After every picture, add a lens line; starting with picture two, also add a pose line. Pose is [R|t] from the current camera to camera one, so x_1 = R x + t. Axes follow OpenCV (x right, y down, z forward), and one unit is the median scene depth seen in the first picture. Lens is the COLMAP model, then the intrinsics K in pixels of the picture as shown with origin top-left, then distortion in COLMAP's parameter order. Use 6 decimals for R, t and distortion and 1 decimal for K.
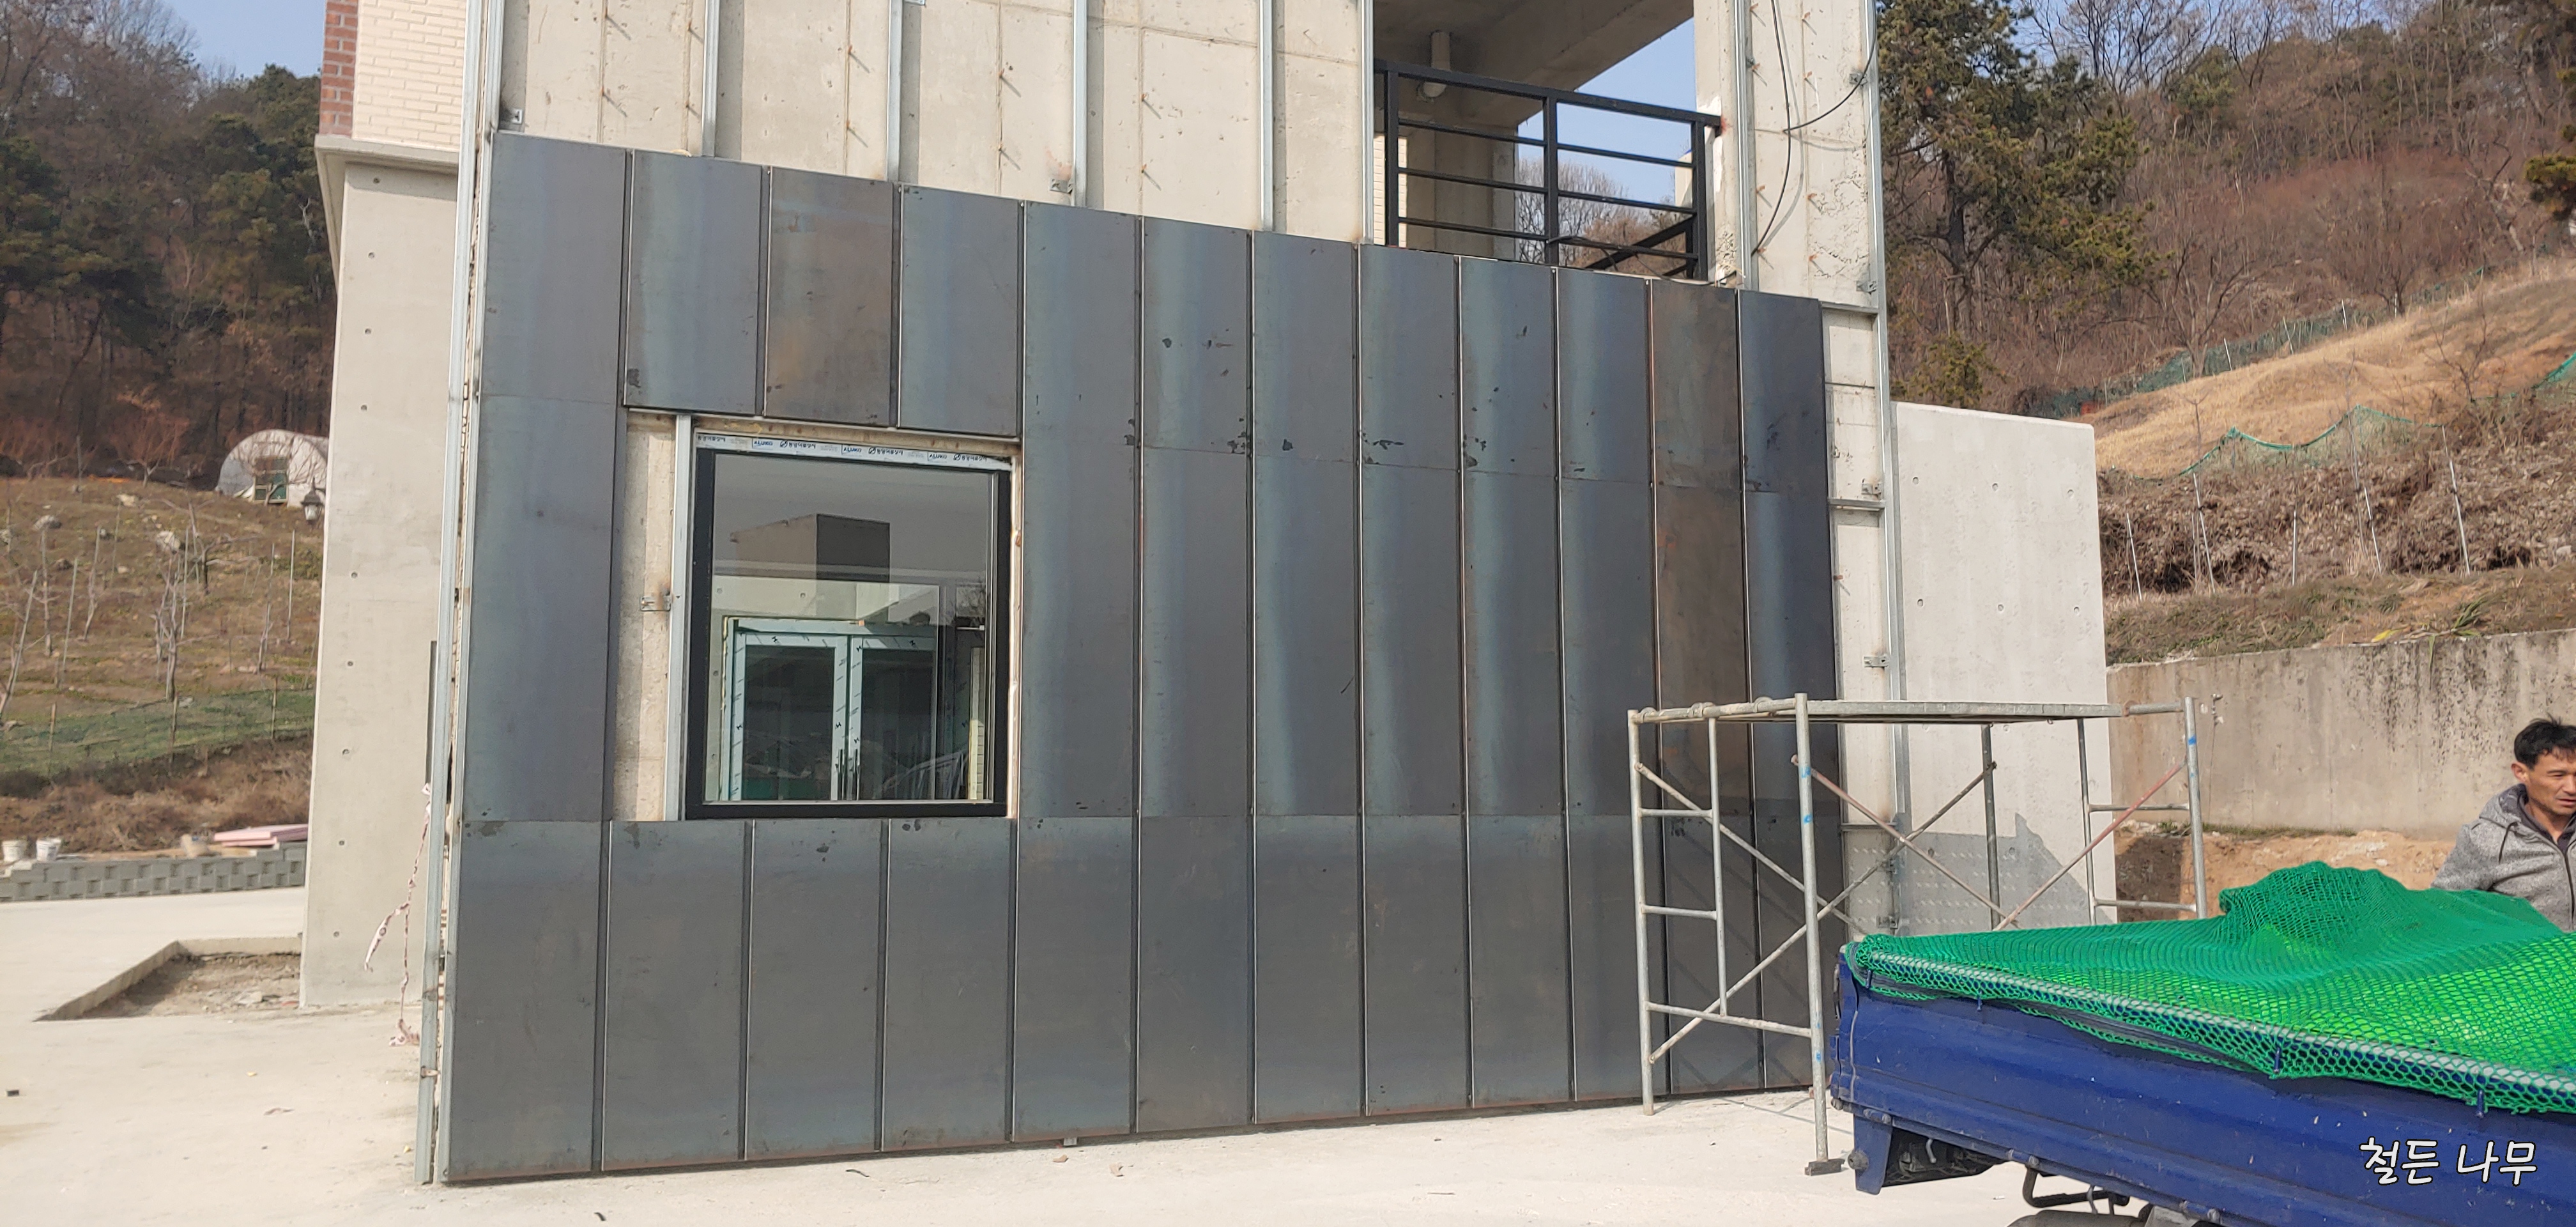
lens RADIAL K [[1953.9, 0, 1277.9], [0, 1953.9, 561.8], [0, 0, 1]] dist [0.036353, -0.069025]
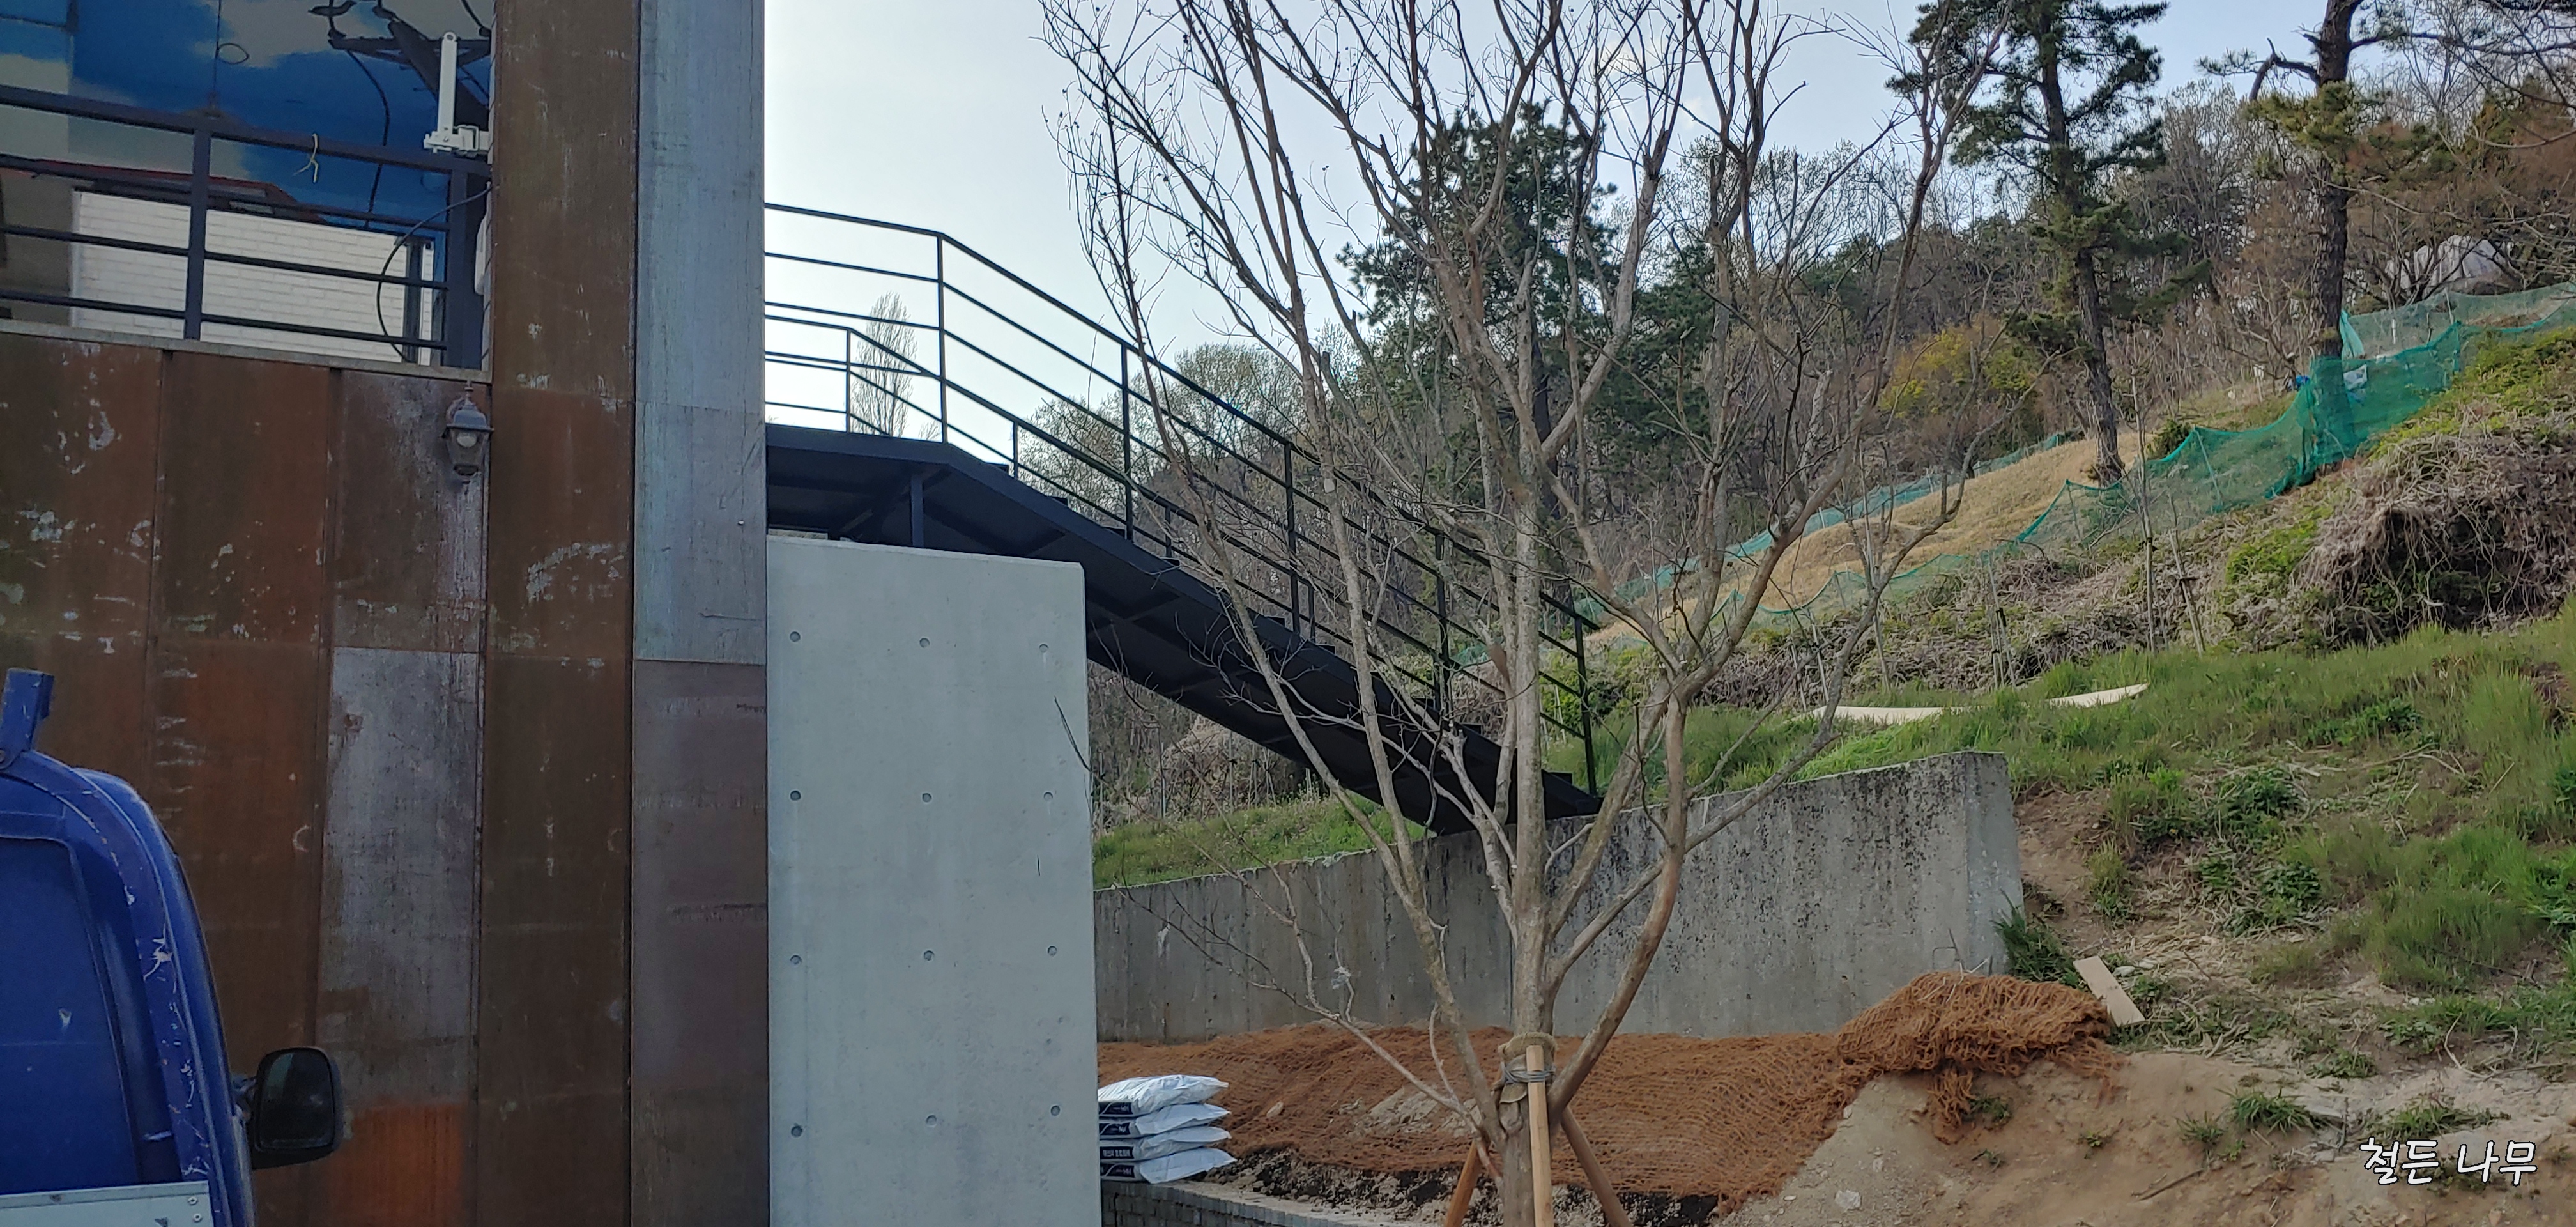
lens RADIAL K [[1953.9, 0, 1285.9], [0, 1953.9, 629.5], [0, 0, 1]] dist [0.036353, -0.069025]
pose [[0.992341, -0.024149, 0.121144, 0.484643], [0.032085, 0.997434, -0.063993, 0.012791], [-0.119288, 0.067390, 0.990570, 0.250586]]
